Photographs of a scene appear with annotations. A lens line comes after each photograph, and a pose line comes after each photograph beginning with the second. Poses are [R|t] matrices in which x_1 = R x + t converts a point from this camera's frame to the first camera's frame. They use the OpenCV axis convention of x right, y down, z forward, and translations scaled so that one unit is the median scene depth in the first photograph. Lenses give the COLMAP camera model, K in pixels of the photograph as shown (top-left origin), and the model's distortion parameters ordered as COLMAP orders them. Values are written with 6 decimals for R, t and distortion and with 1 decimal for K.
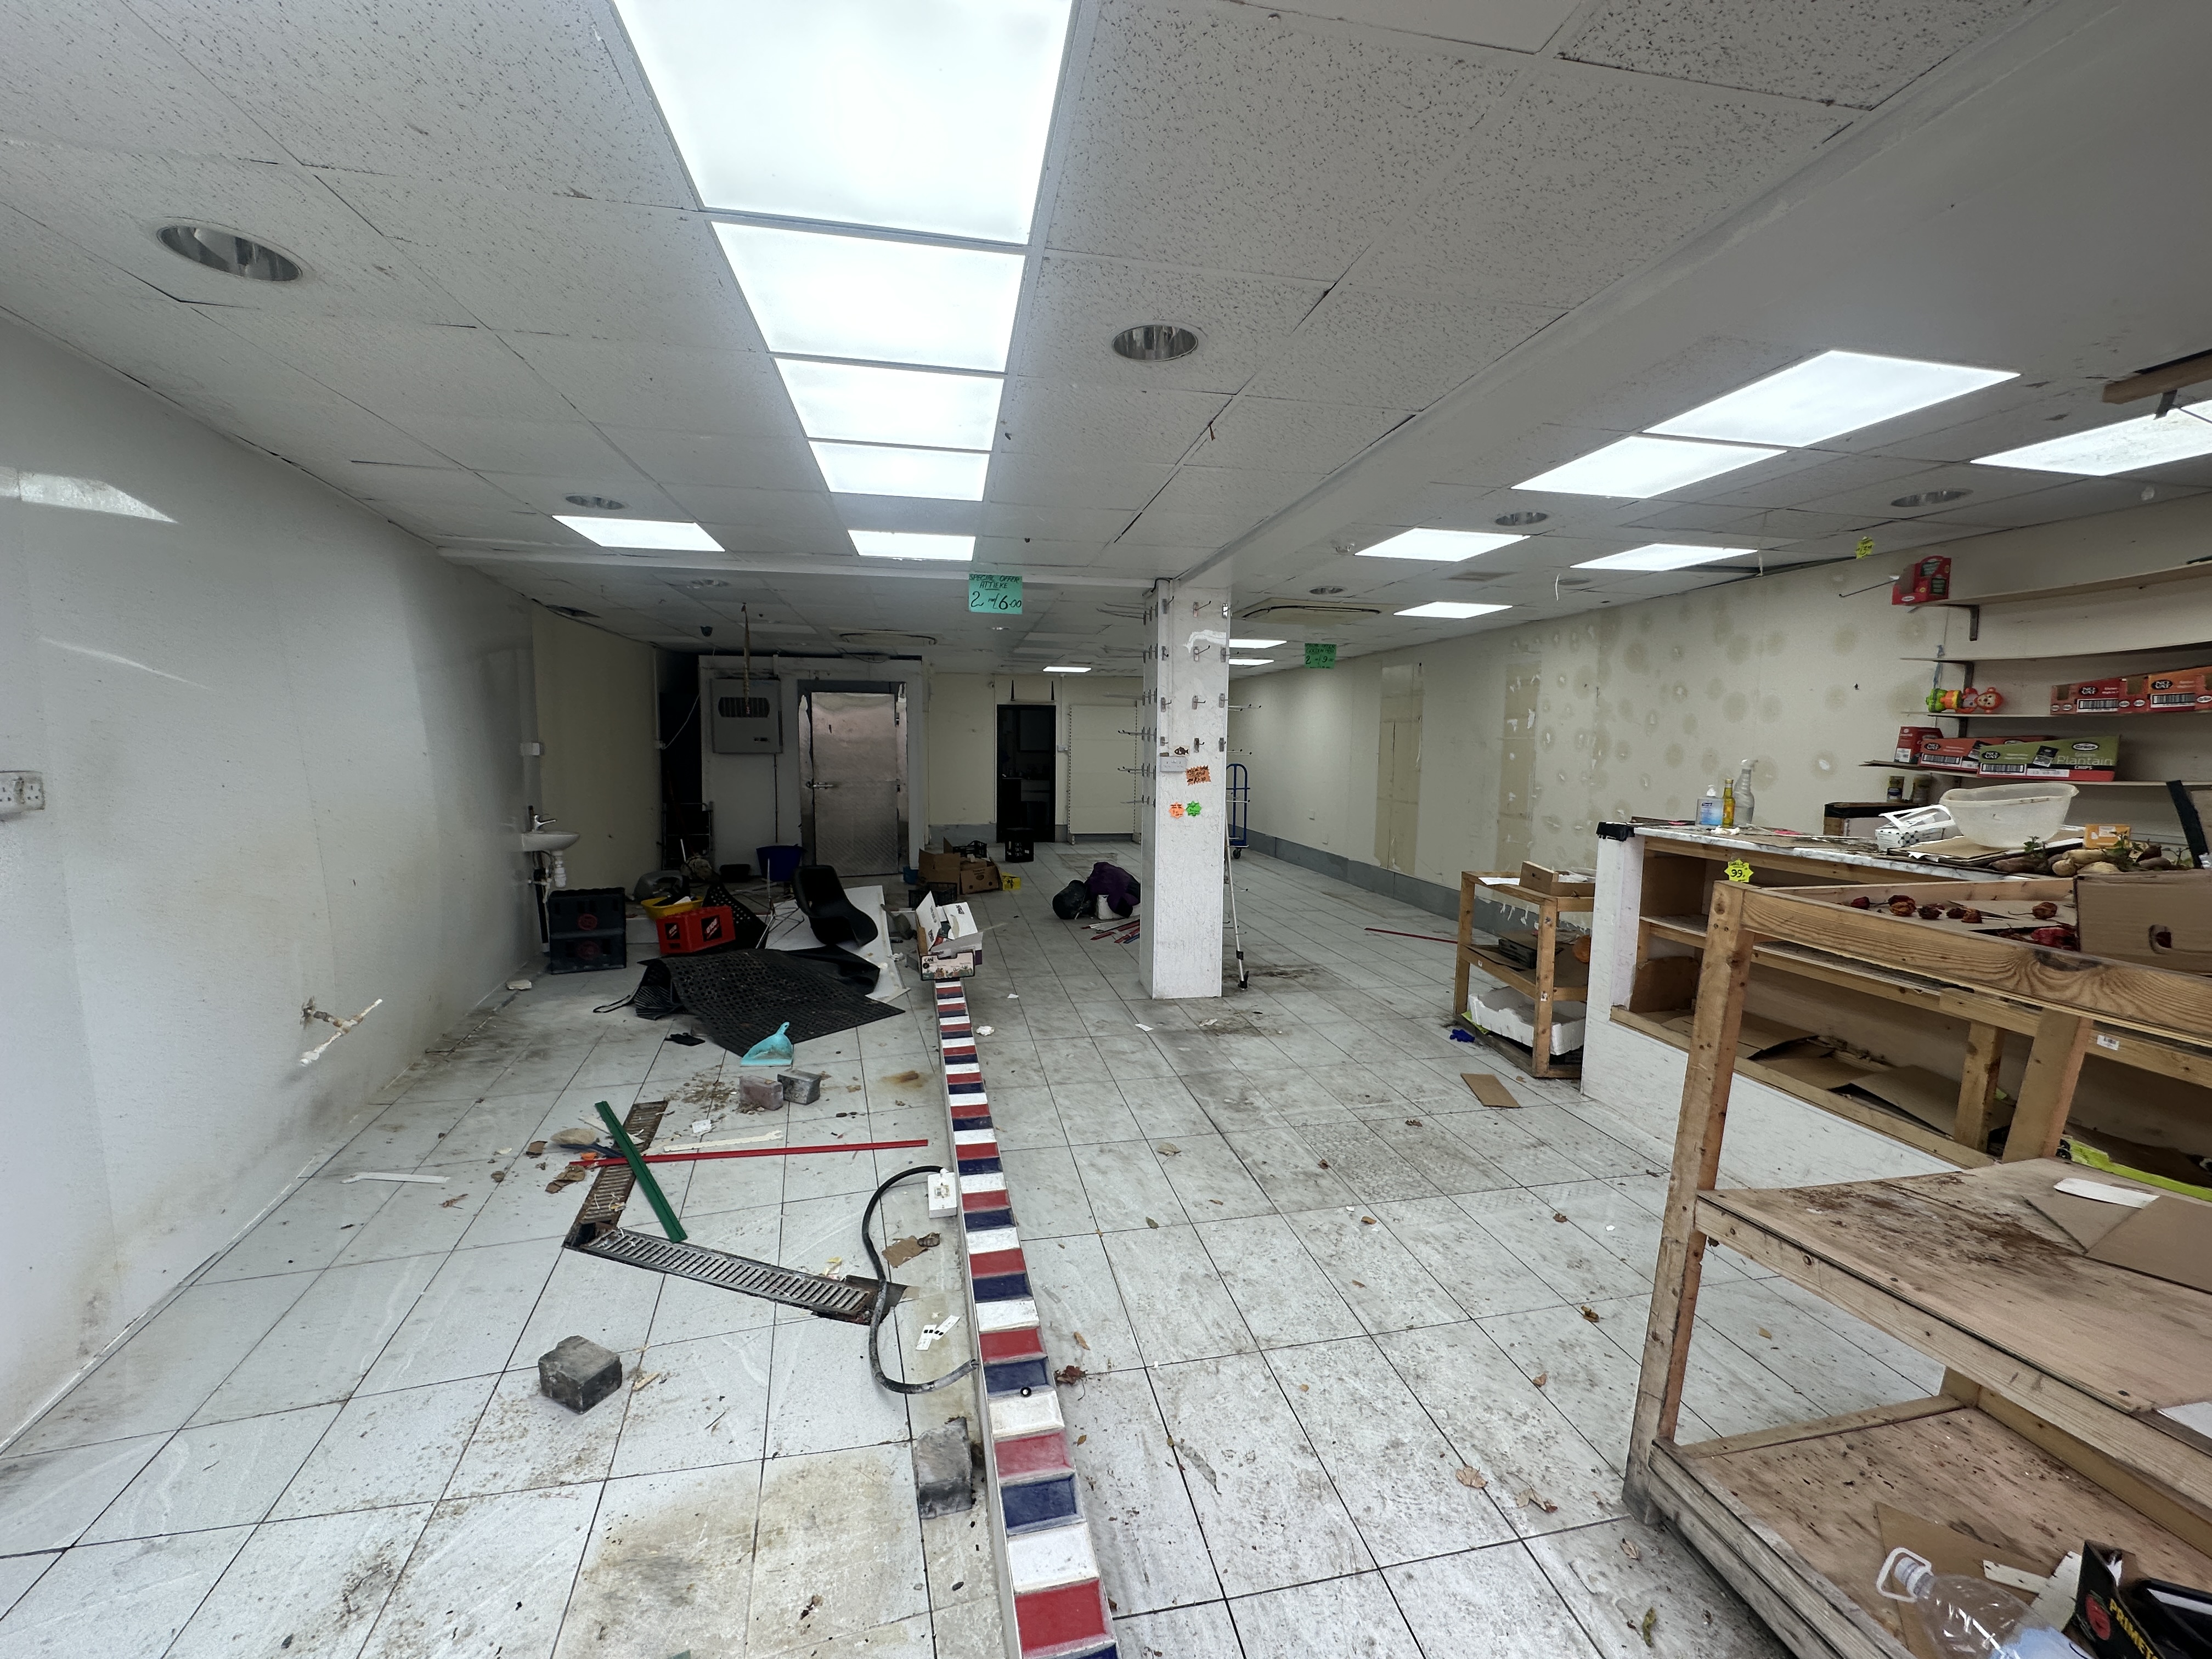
lens RADIAL K [[886.2, 0, 1106.4], [0, 886.2, 828.9], [0, 0, 1]] dist [-0.000063, 0.000022]
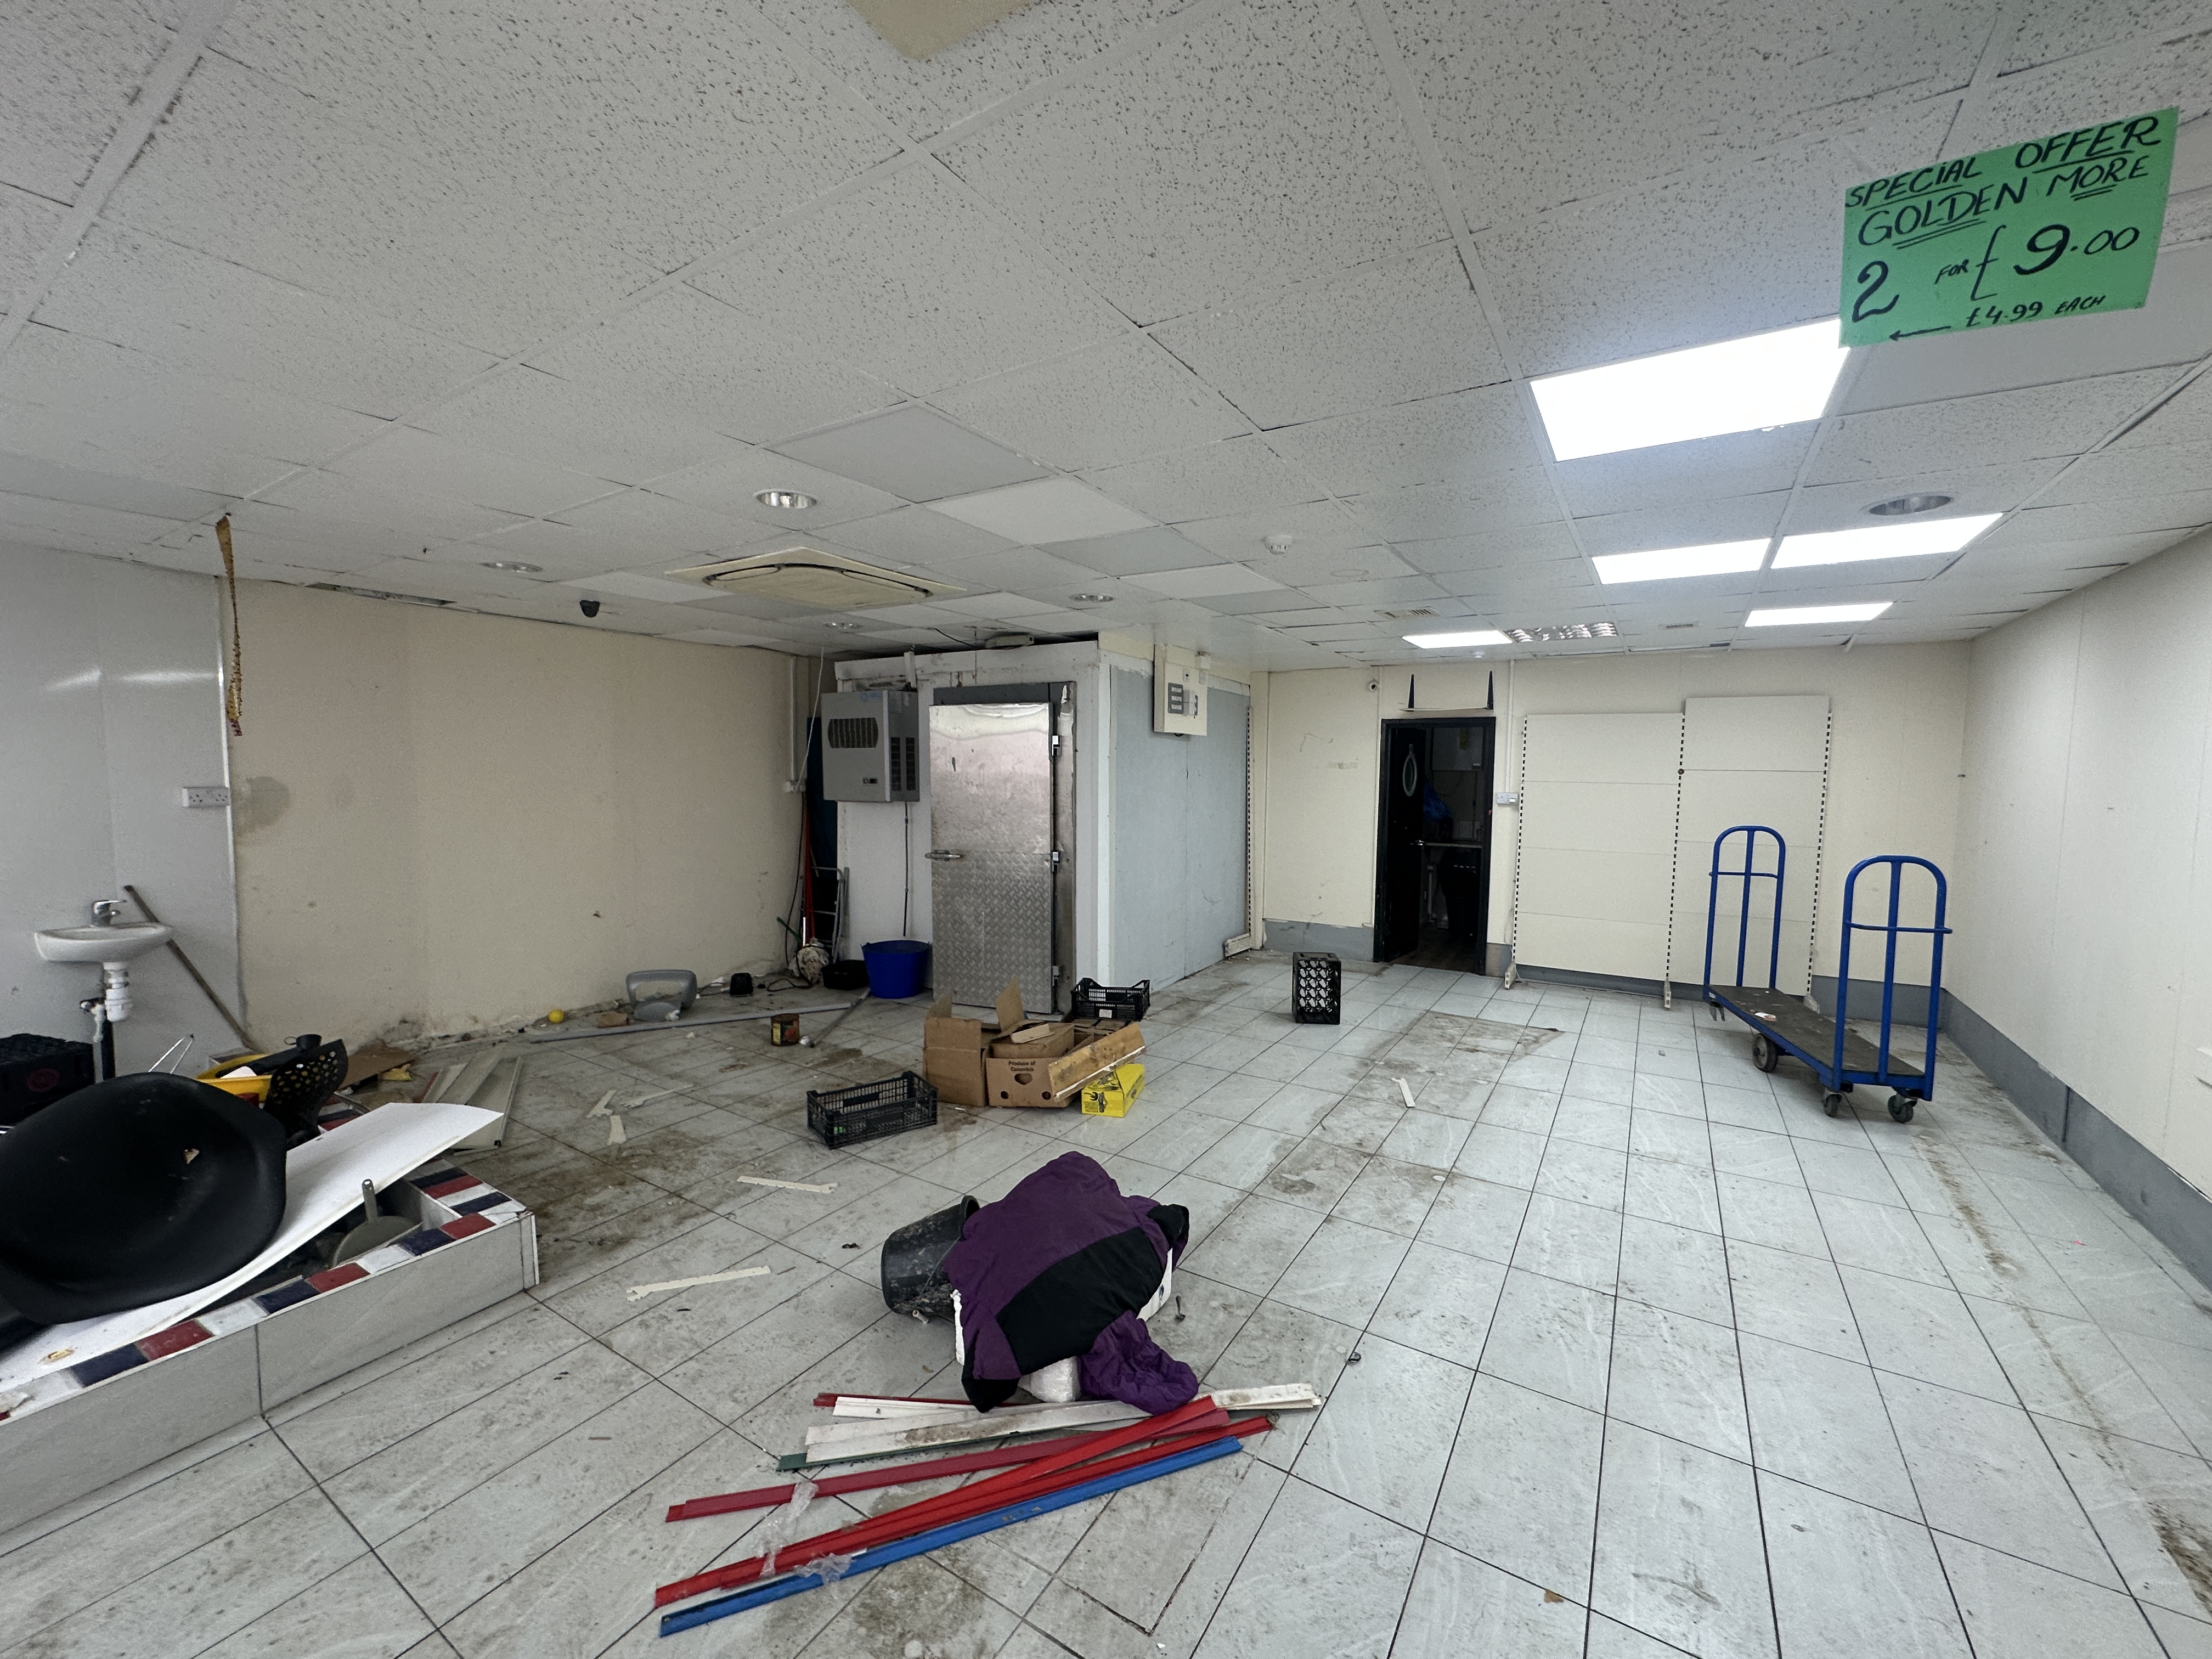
lens RADIAL K [[886.2, 0, 1104.2], [0, 886.2, 826.9], [0, 0, 1]] dist [-0.000063, 0.000022]
pose [[0.720091, 0.042777, -0.692559, 0.186284], [-0.071876, 0.997327, -0.013132, -0.065803], [0.690147, 0.059235, 0.721241, 0.607657]]
